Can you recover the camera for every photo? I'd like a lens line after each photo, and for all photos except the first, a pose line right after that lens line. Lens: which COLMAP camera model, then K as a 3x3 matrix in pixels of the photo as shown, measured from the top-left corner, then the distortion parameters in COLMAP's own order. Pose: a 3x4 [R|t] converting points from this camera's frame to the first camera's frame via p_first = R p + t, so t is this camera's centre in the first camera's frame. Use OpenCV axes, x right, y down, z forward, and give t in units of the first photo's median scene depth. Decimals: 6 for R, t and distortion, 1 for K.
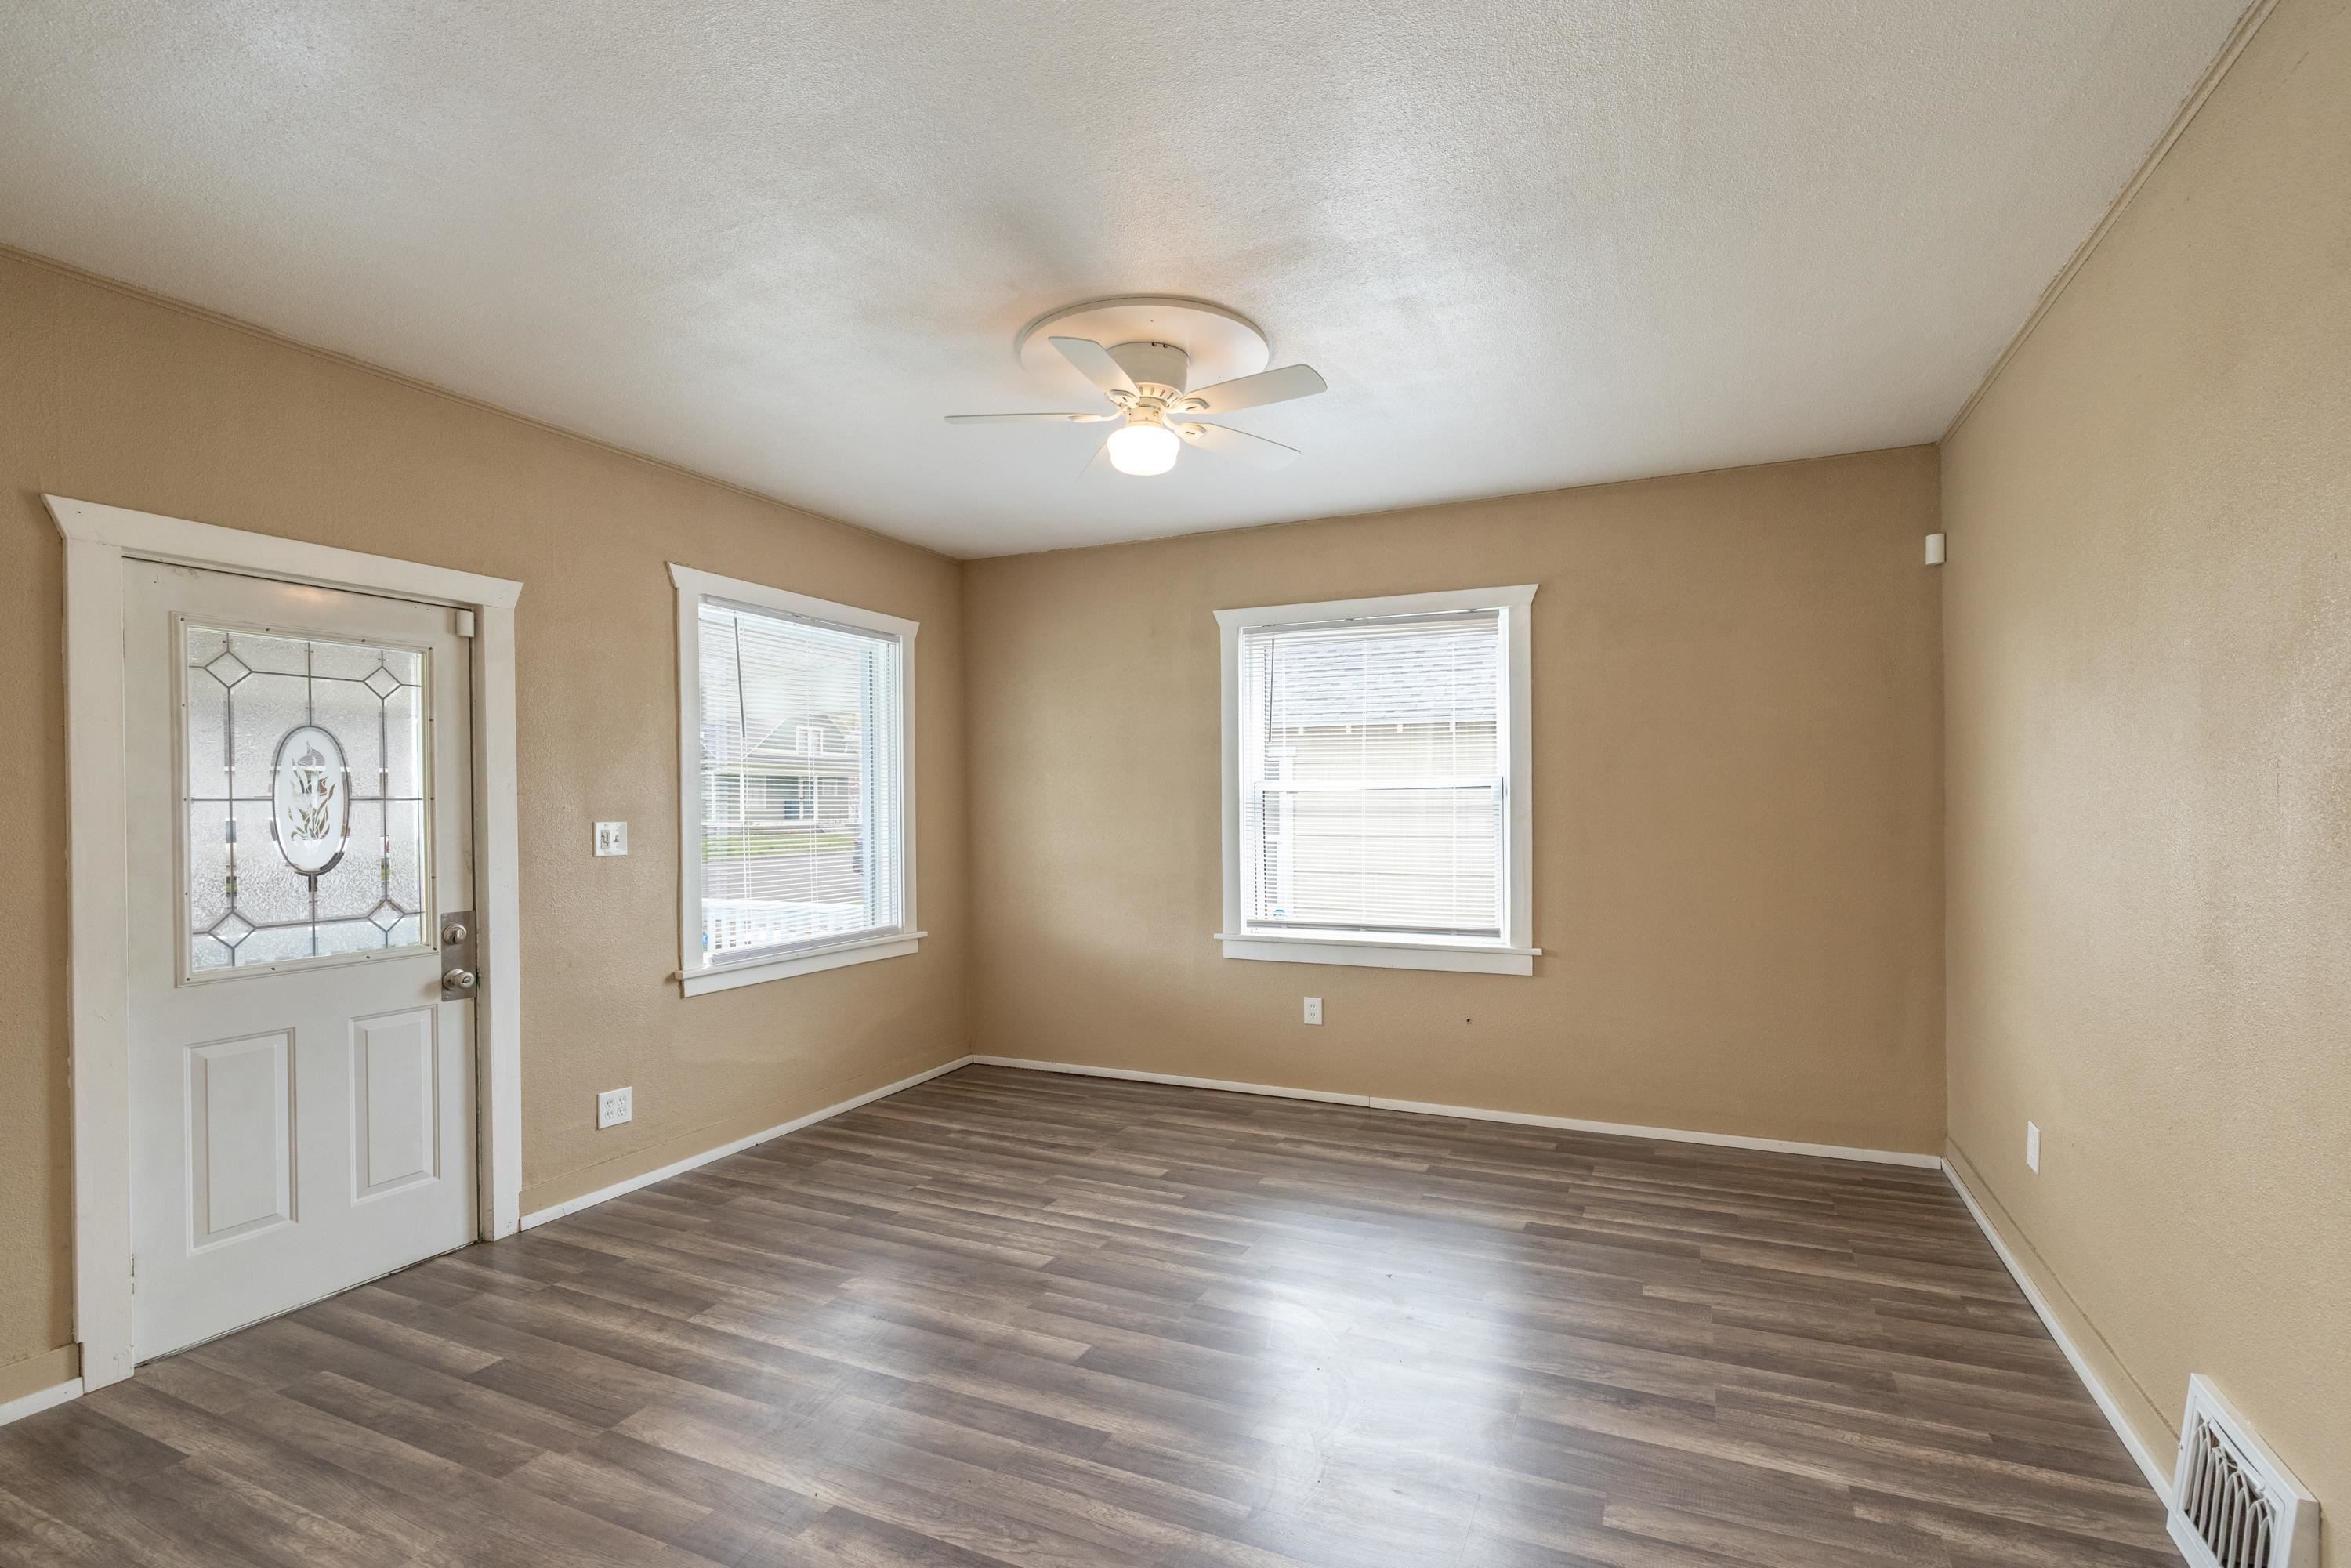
lens RADIAL K [[1016.1, 0, 1168.4], [0, 1016.1, 793.4], [0, 0, 1]] dist [-0.000916, 0.000350]
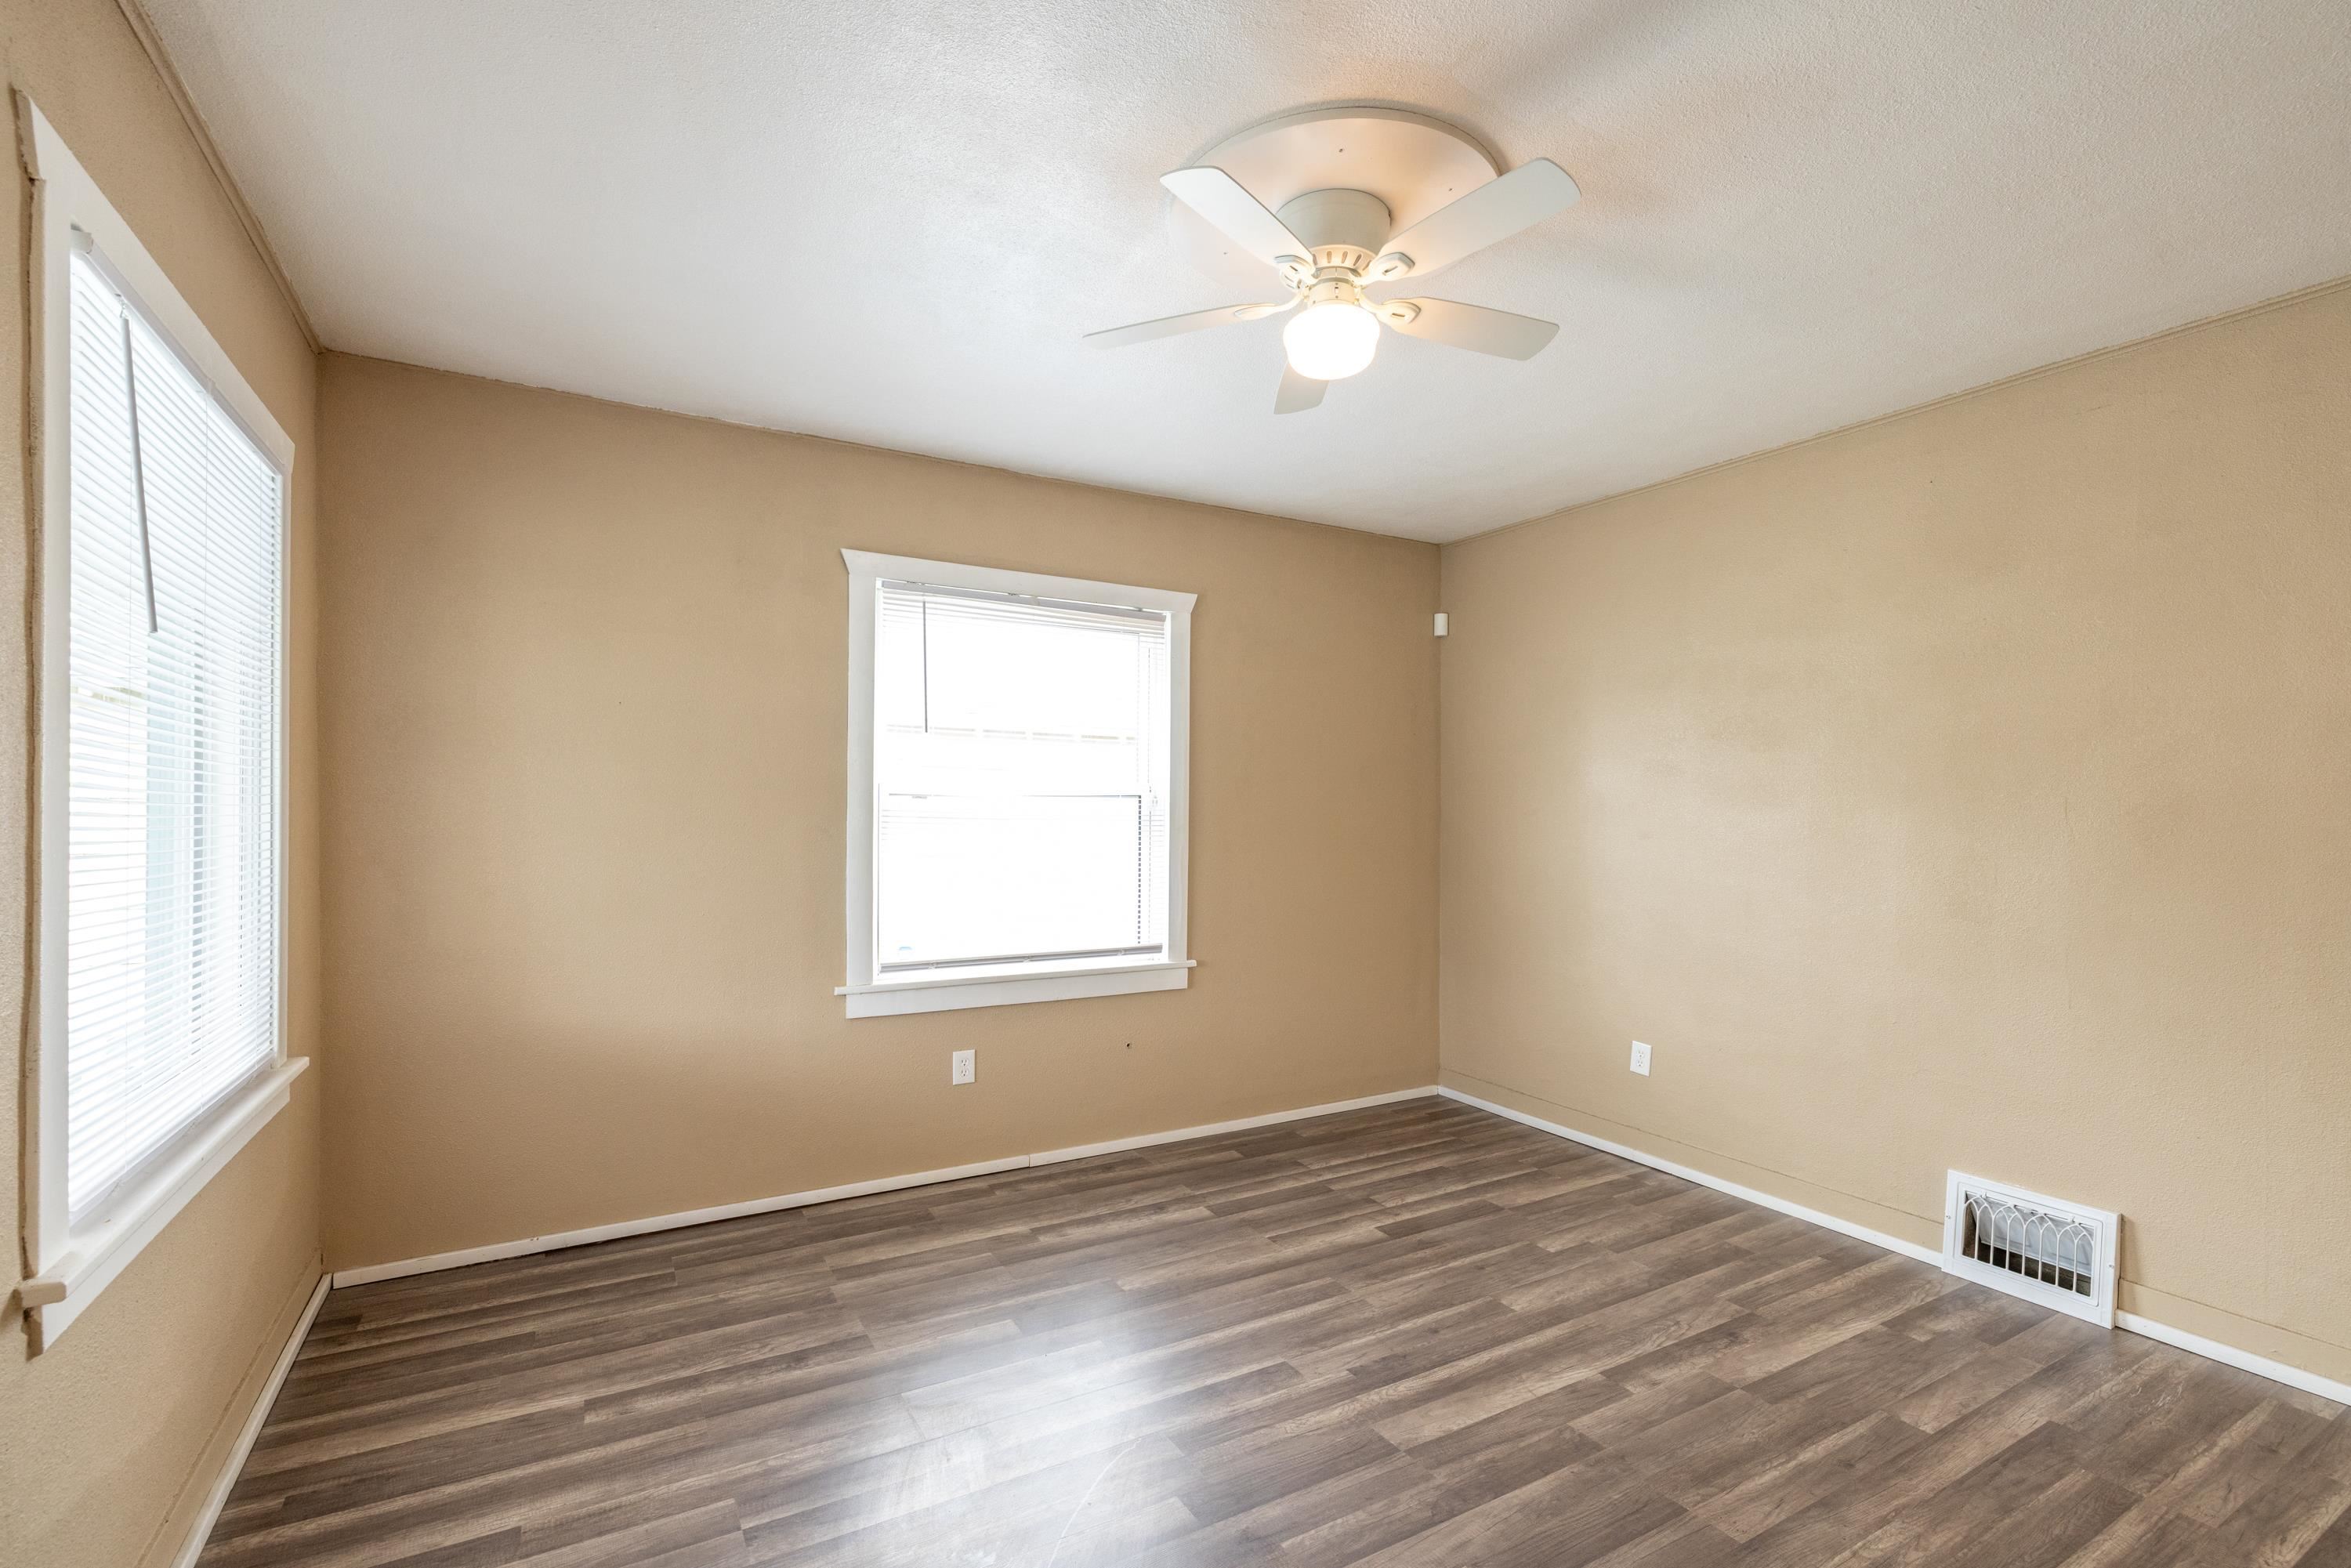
lens RADIAL K [[1016.1, 0, 1168.4], [0, 1016.1, 793.4], [0, 0, 1]] dist [-0.000916, 0.000350]
pose [[0.613129, 0.024637, 0.789598, -0.450829], [-0.017958, 0.999690, -0.017247, 0.007558], [-0.789778, -0.003605, 0.613382, 0.418911]]
